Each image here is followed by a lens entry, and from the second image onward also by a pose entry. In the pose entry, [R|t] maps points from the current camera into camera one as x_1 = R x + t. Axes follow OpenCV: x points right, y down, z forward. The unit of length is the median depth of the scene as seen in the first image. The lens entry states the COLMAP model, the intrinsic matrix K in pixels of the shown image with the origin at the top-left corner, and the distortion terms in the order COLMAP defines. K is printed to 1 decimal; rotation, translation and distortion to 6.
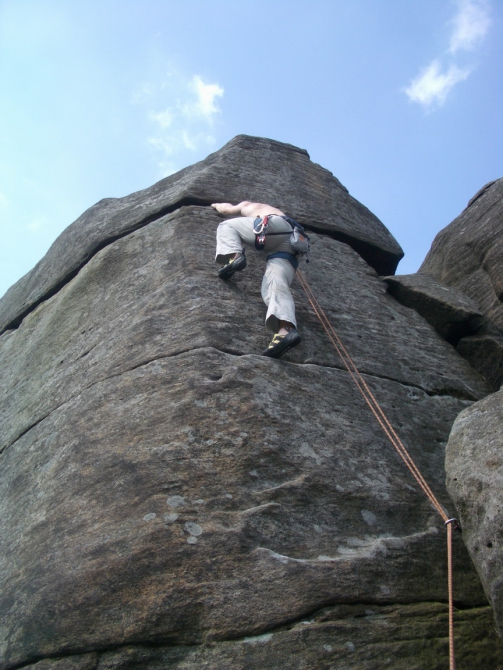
lens RADIAL K [[687.5, 0, 251.5], [0, 687.5, 335.0], [0, 0, 1]] dist [-0.170404, 0.023944]
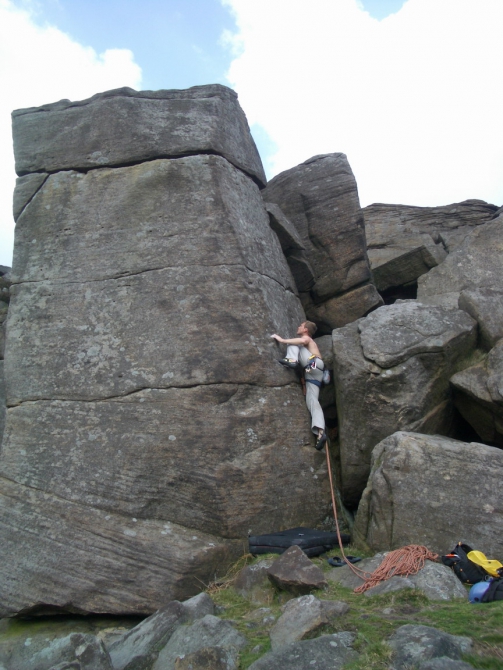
lens RADIAL K [[687.5, 0, 251.5], [0, 687.5, 335.0], [0, 0, 1]] dist [-0.170404, 0.023944]
pose [[0.808084, 0.220547, 0.546223, -1.703590], [-0.406549, 0.879830, 0.246203, -0.486891], [-0.426284, -0.421019, 0.800640, -1.349598]]
